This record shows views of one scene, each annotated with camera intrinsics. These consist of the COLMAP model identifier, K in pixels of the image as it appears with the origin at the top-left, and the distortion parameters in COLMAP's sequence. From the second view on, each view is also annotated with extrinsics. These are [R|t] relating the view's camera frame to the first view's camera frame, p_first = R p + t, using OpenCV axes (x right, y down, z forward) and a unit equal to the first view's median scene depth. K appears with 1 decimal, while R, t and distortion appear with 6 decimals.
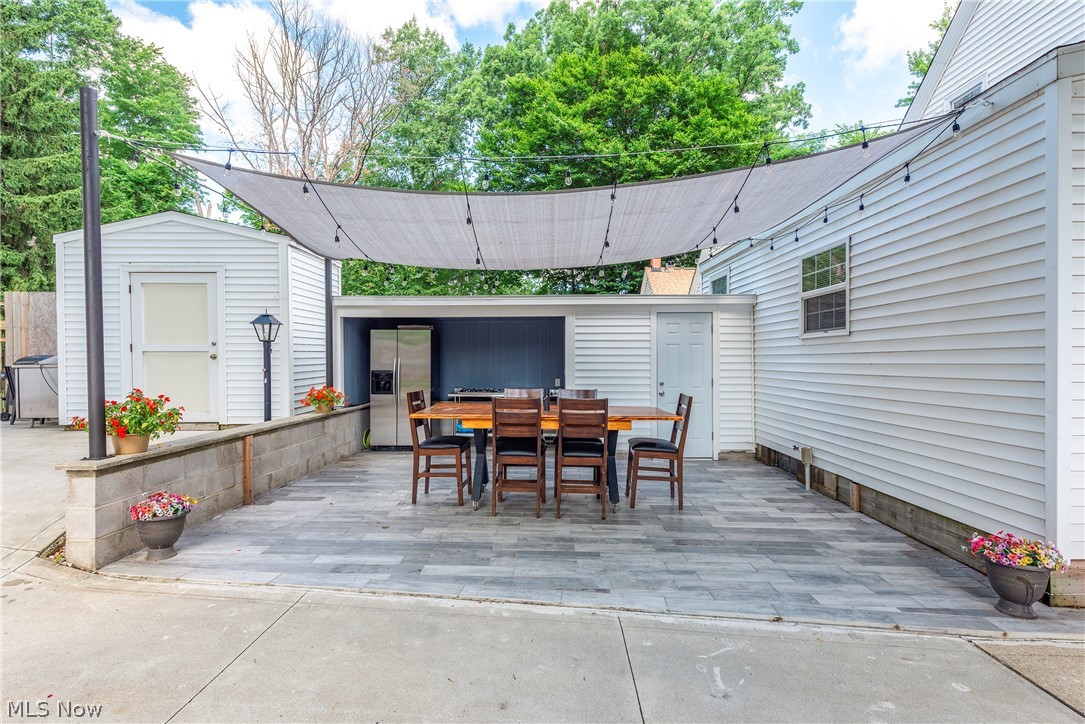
lens RADIAL K [[525.7, 0, 540.9], [0, 525.7, 362.1], [0, 0, 1]] dist [0.008196, -0.000847]
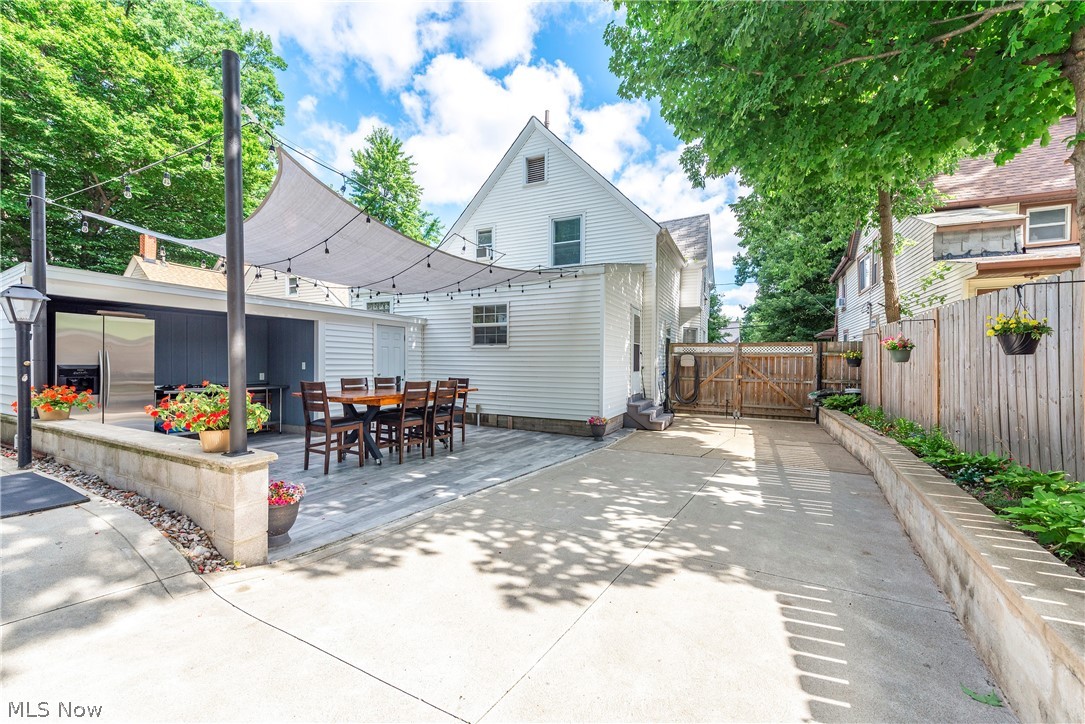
lens RADIAL K [[421.7, 0, 544.8], [0, 421.7, 367.2], [0, 0, 1]] dist [0.001447, 0.000125]
pose [[0.425358, -0.005567, 0.905008, -0.723393], [-0.009691, 0.999896, 0.010705, 0.006918], [-0.904973, -0.013324, 0.425260, 0.111942]]
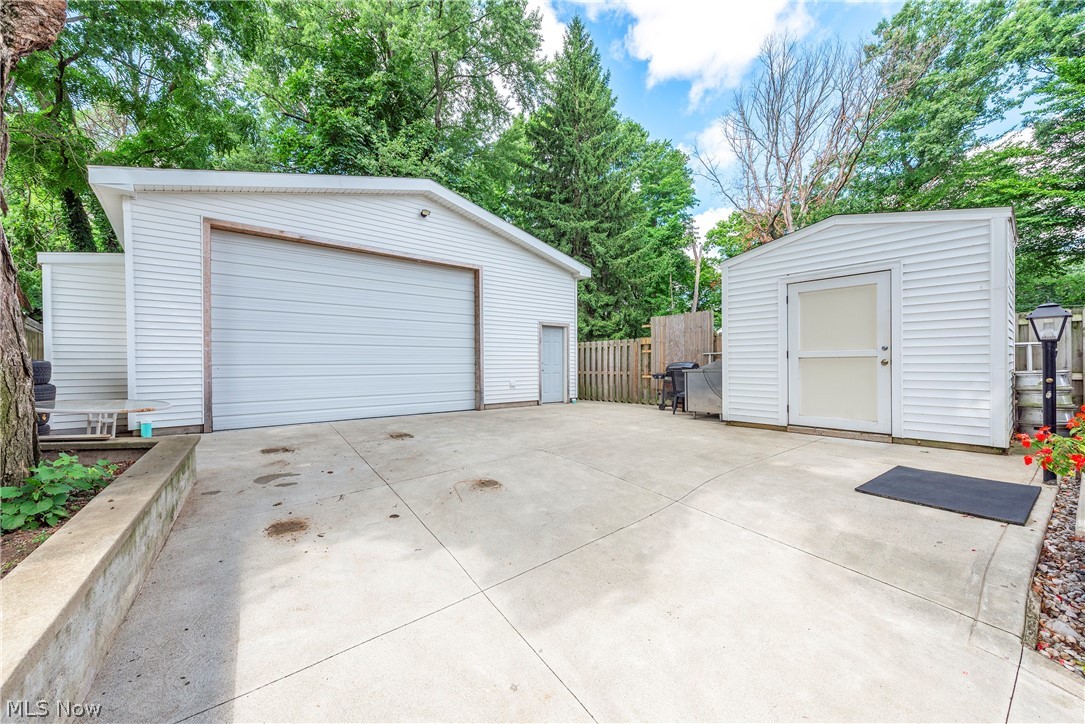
lens RADIAL K [[428.4, 0, 539.0], [0, 428.4, 361.5], [0, 0, 1]] dist [0.010964, 0.000035]
pose [[0.637581, -0.008151, -0.770340, -0.499734], [0.001453, 0.999955, -0.009378, -0.006357], [0.770382, 0.004860, 0.637564, 0.065547]]
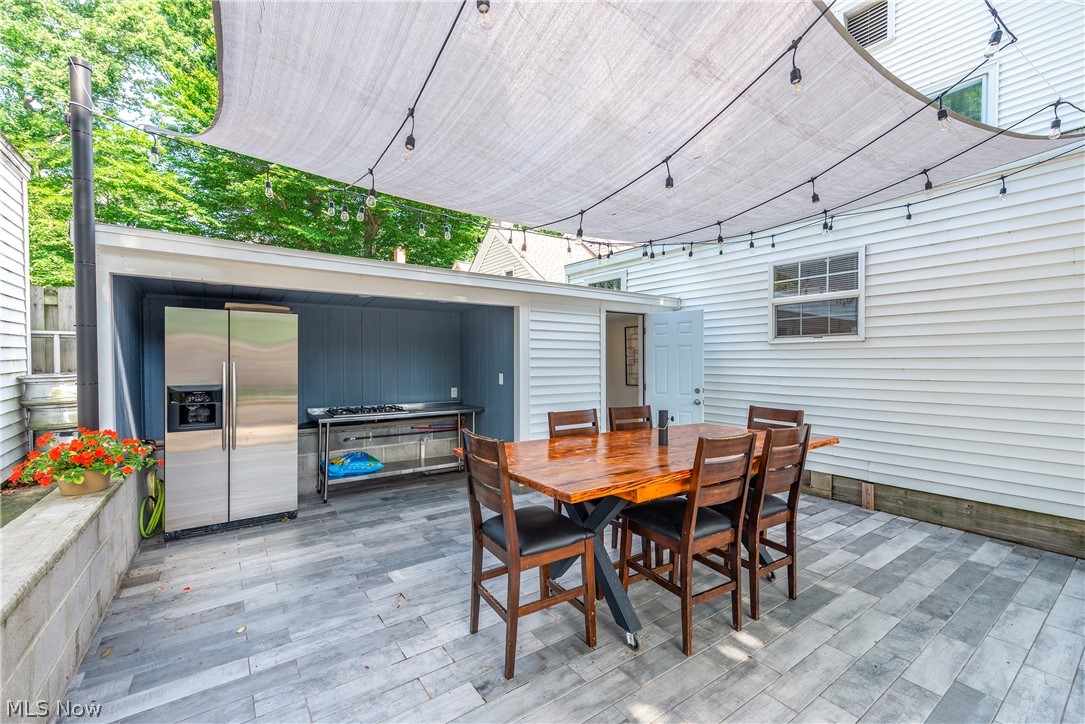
lens RADIAL K [[453.4, 0, 541.2], [0, 453.4, 364.6], [0, 0, 1]] dist [0.003759, 0.000177]
pose [[0.802238, -0.005937, 0.596974, -0.366762], [0.001291, 0.999965, 0.008211, -0.010197], [-0.597003, -0.005817, 0.802218, 0.531198]]
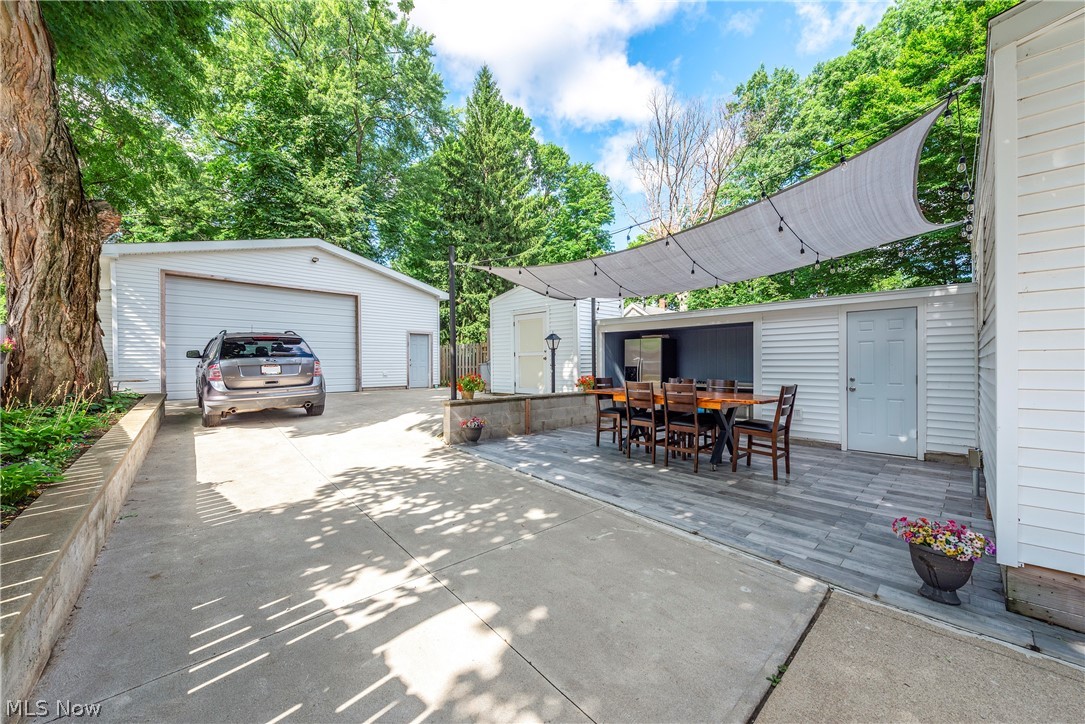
lens RADIAL K [[427.1, 0, 537.9], [0, 427.1, 363.1], [0, 0, 1]] dist [0.013828, 0.000098]
pose [[0.711042, -0.003249, -0.703142, 0.451840], [-0.000240, 0.999988, -0.004863, 0.015173], [0.703149, 0.003627, 0.711033, -0.060327]]
